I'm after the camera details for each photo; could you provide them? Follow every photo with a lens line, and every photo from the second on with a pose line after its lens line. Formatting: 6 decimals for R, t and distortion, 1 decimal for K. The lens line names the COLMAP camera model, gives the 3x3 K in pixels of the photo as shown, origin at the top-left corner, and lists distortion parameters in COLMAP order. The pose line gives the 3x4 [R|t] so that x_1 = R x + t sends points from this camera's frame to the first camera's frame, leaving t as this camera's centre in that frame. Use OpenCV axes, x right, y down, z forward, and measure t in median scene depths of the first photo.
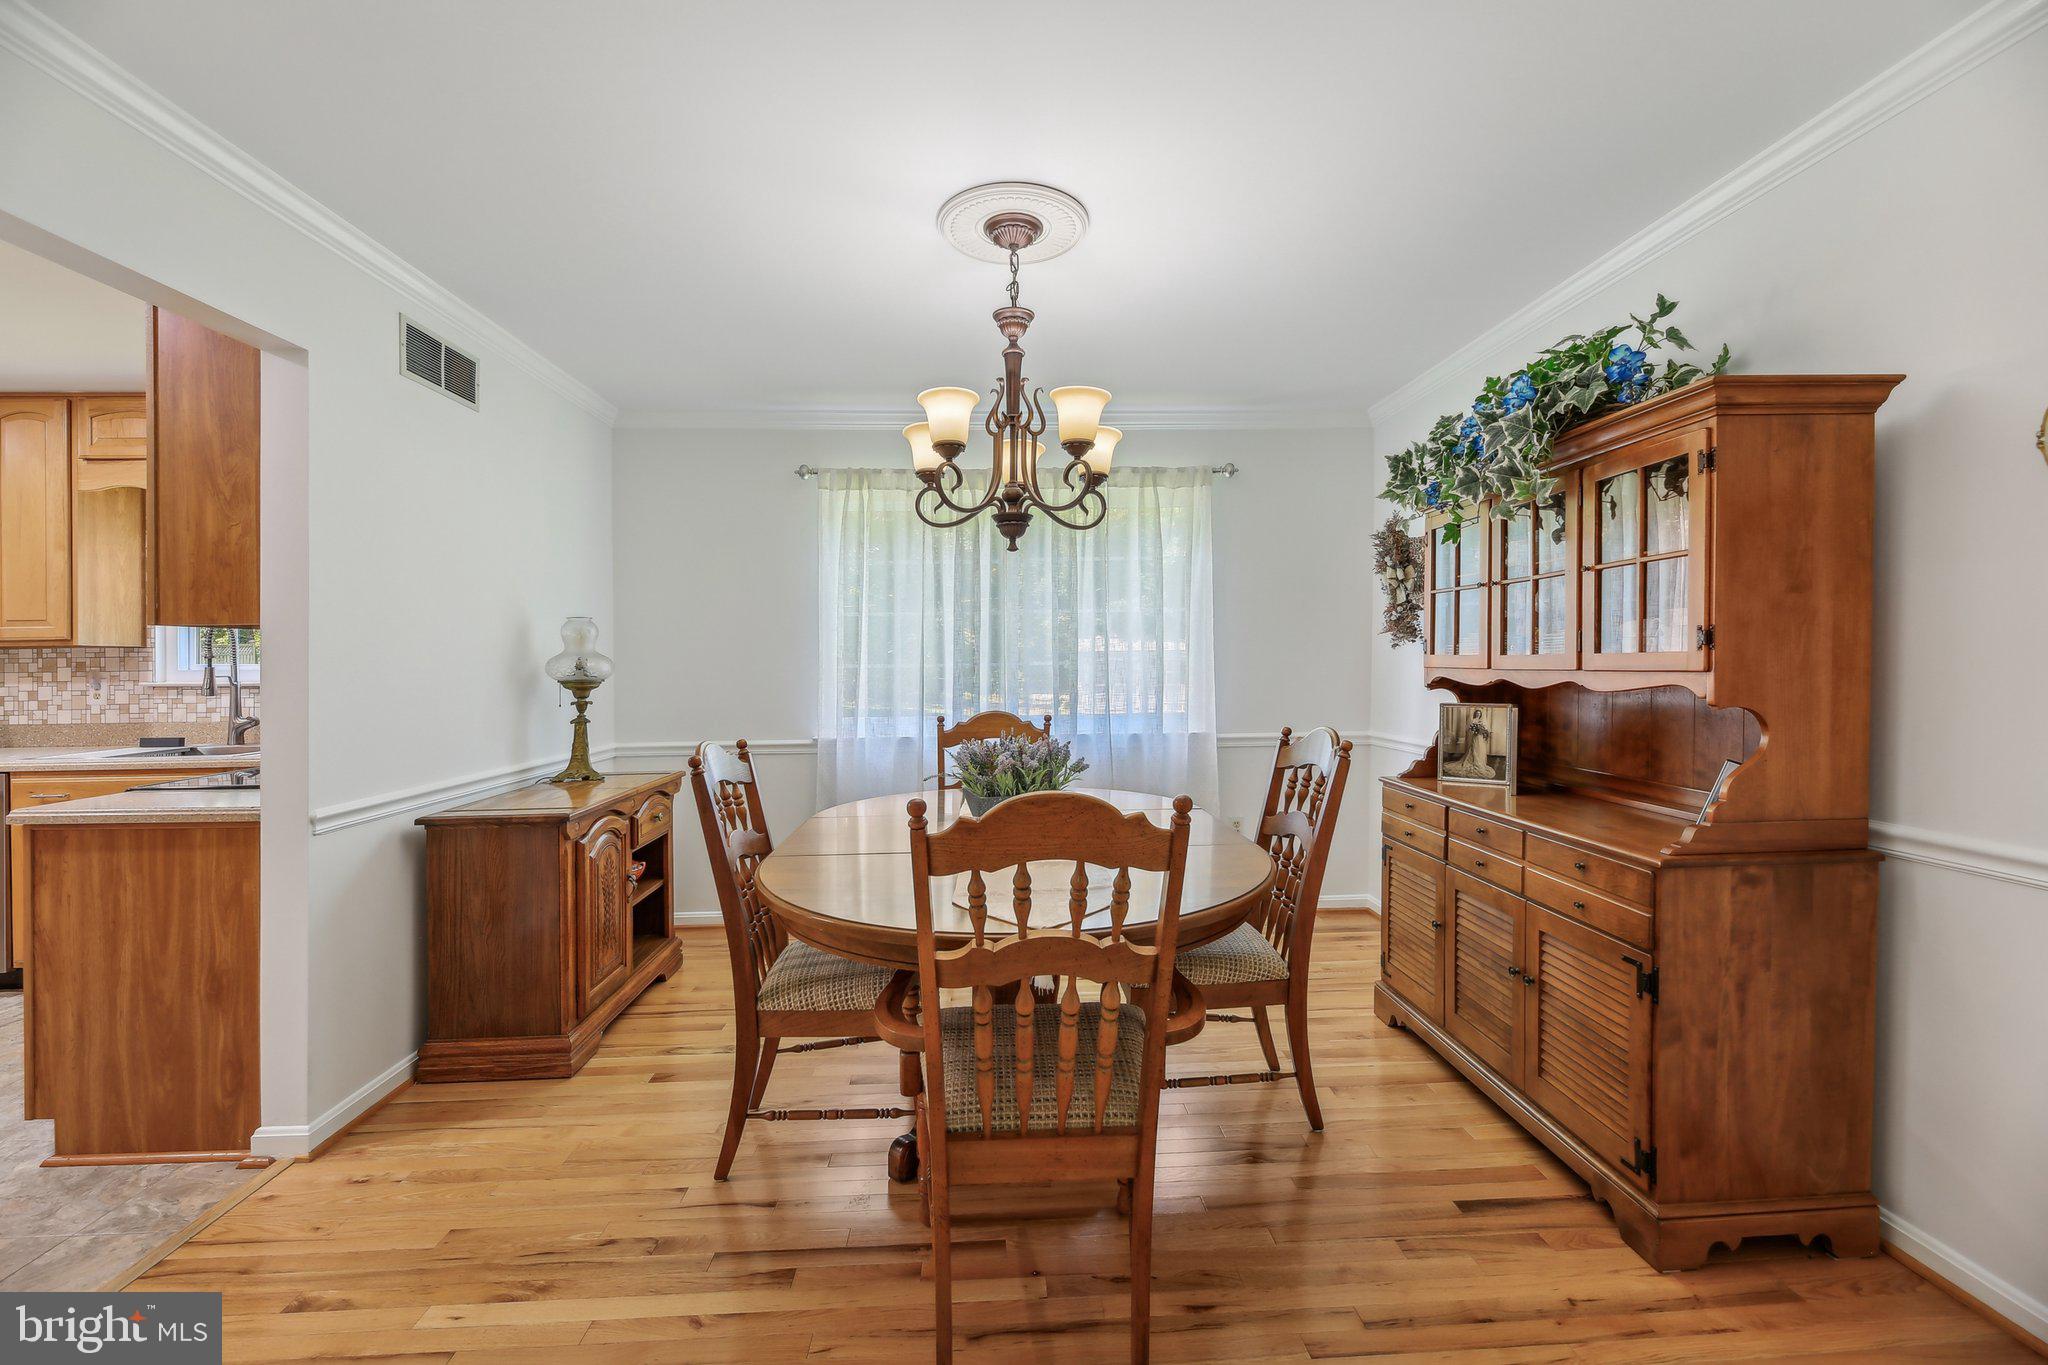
lens RADIAL K [[834.4, 0, 1048.8], [0, 834.4, 655.6], [0, 0, 1]] dist [-0.012586, -0.001226]
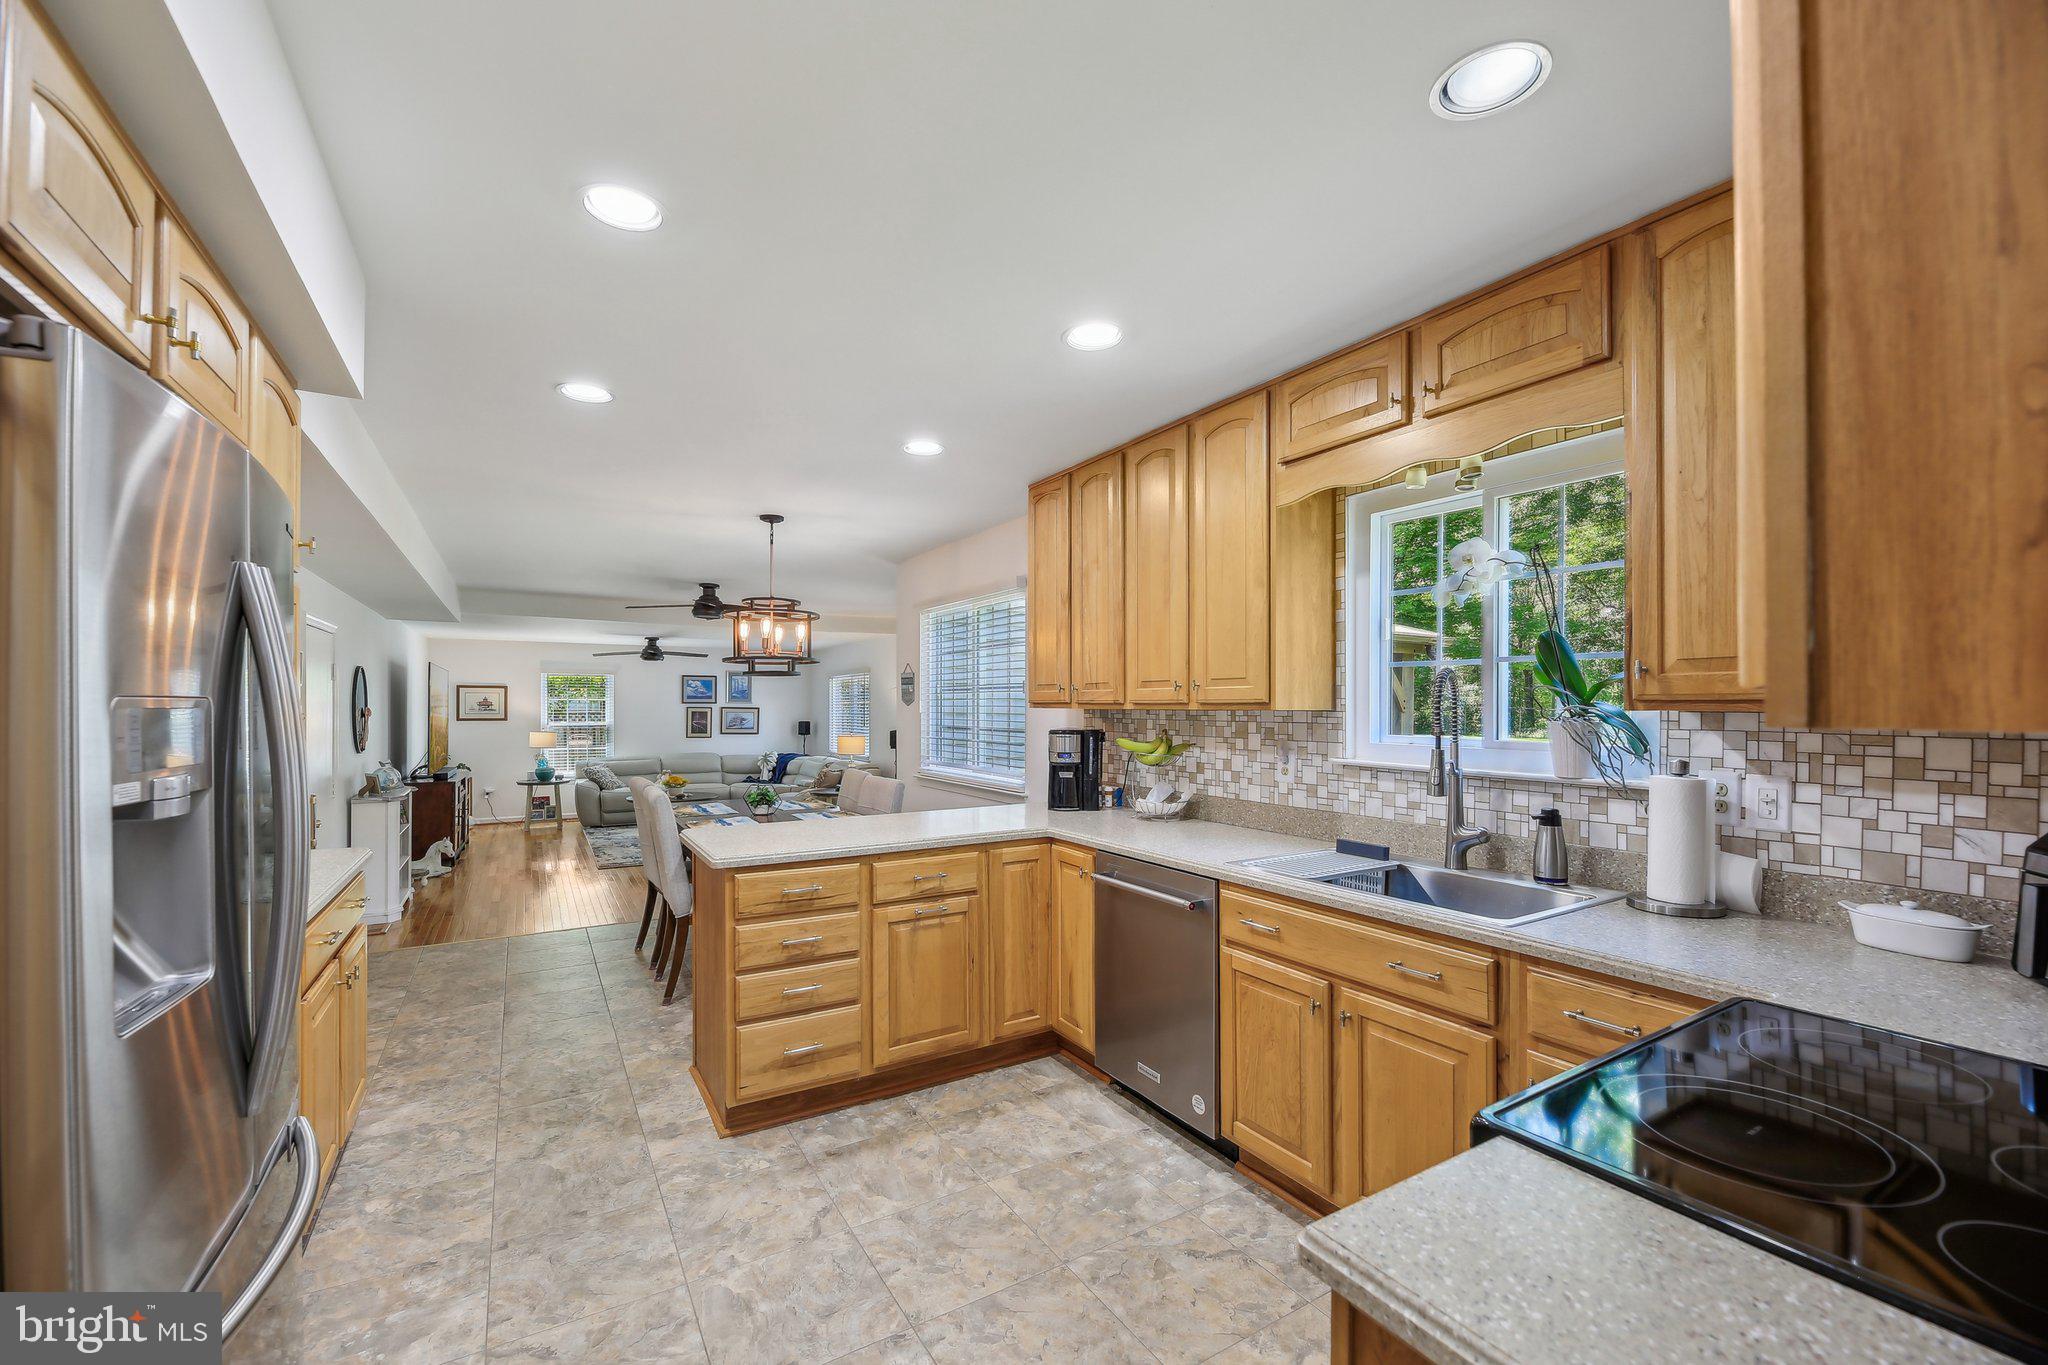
lens RADIAL K [[834.4, 0, 1009.8], [0, 834.4, 702.8], [0, 0, 1]] dist [-0.012586, -0.001226]
pose [[0.449451, 0.010779, -0.893240, -0.562678], [-0.001365, 0.999934, 0.011380, -0.026012], [0.893304, -0.003895, 0.449436, 0.398886]]
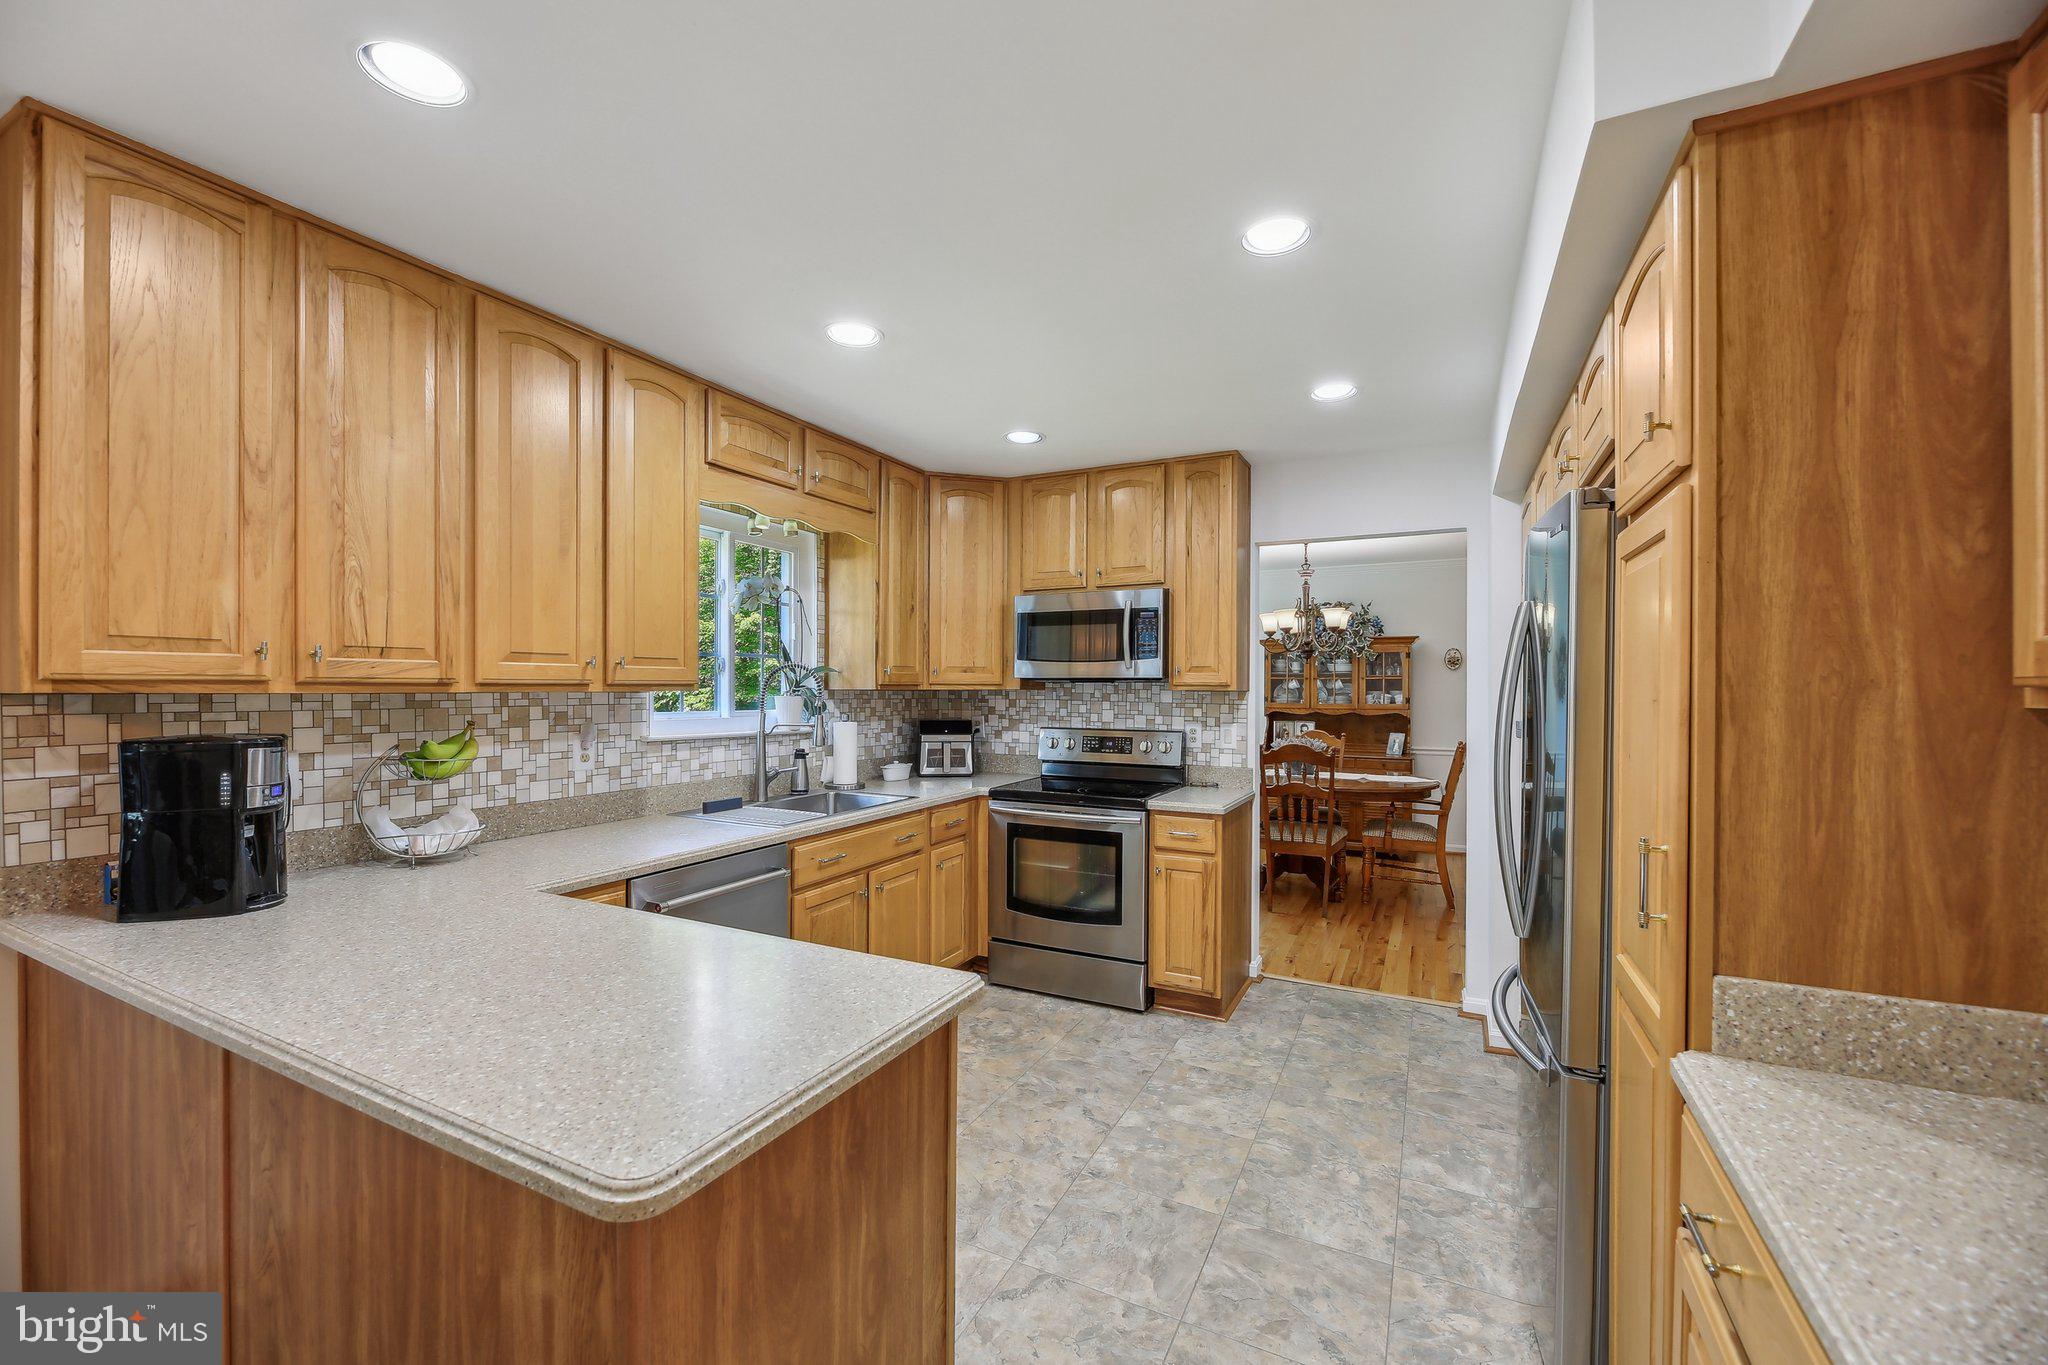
lens RADIAL K [[834.4, 0, 1019.6], [0, 834.4, 686.8], [0, 0, 1]] dist [-0.012586, -0.001226]
pose [[0.503946, 0.013563, 0.863628, -1.614158], [-0.015835, 0.999854, -0.006462, -0.015735], [-0.863590, -0.010419, 0.504087, 0.289410]]
